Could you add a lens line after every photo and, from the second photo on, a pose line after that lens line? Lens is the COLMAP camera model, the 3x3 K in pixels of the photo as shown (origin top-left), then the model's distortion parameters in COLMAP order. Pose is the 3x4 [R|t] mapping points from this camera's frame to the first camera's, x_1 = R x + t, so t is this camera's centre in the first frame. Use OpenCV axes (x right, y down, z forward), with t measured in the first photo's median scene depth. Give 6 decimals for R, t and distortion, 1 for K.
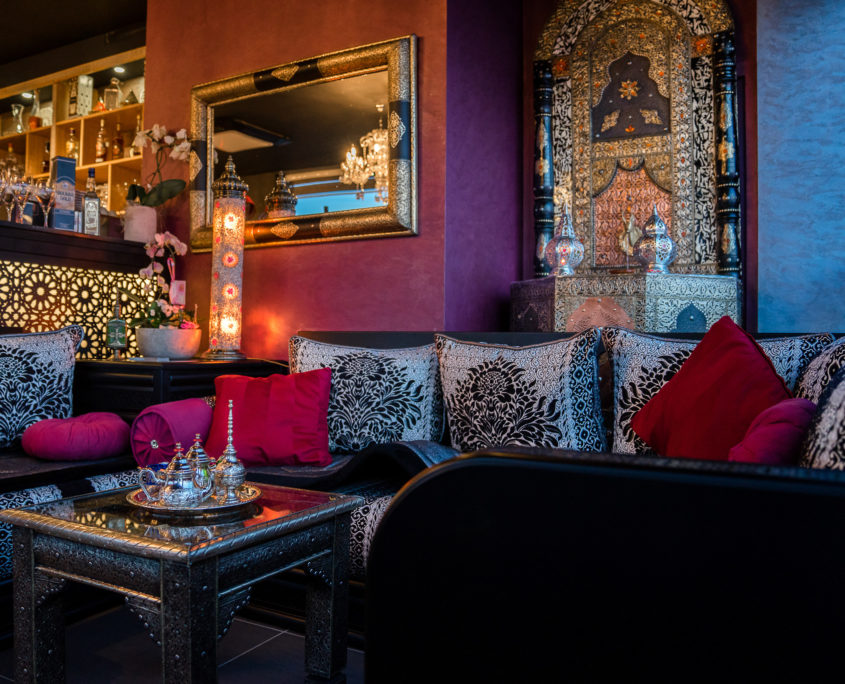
lens RADIAL K [[718.0, 0, 422.5], [0, 718.0, 342.0], [0, 0, 1]] dist [-0.016780, 0.001863]
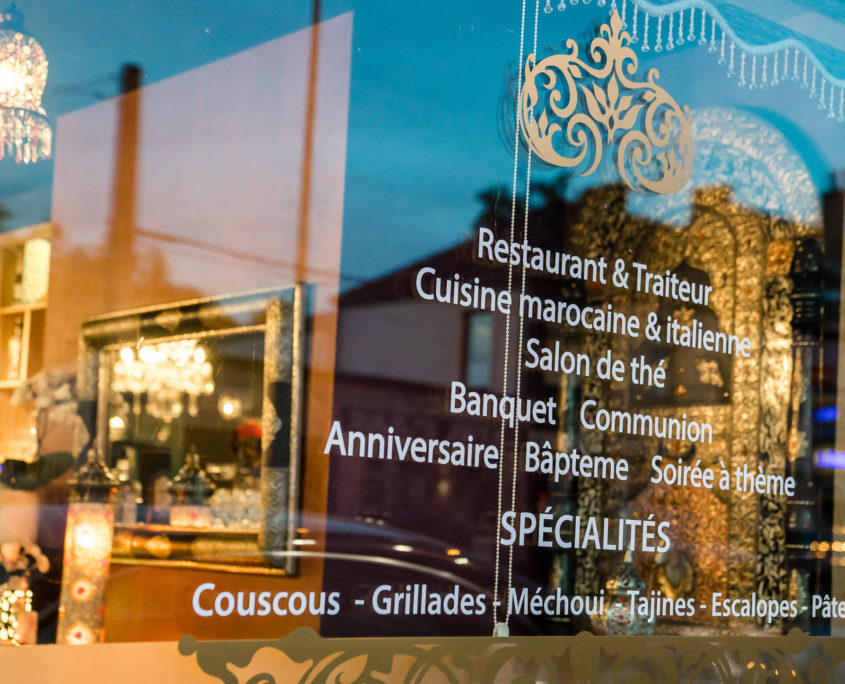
lens RADIAL K [[1727.2, 0, 422.5], [0, 1727.2, 342.0], [0, 0, 1]] dist [0.068005, 0.333558]
pose [[0.919350, -0.009859, -0.393316, 0.687800], [-0.035656, 0.993484, -0.108247, -0.179174], [0.391821, 0.113541, 0.913009, -0.432220]]
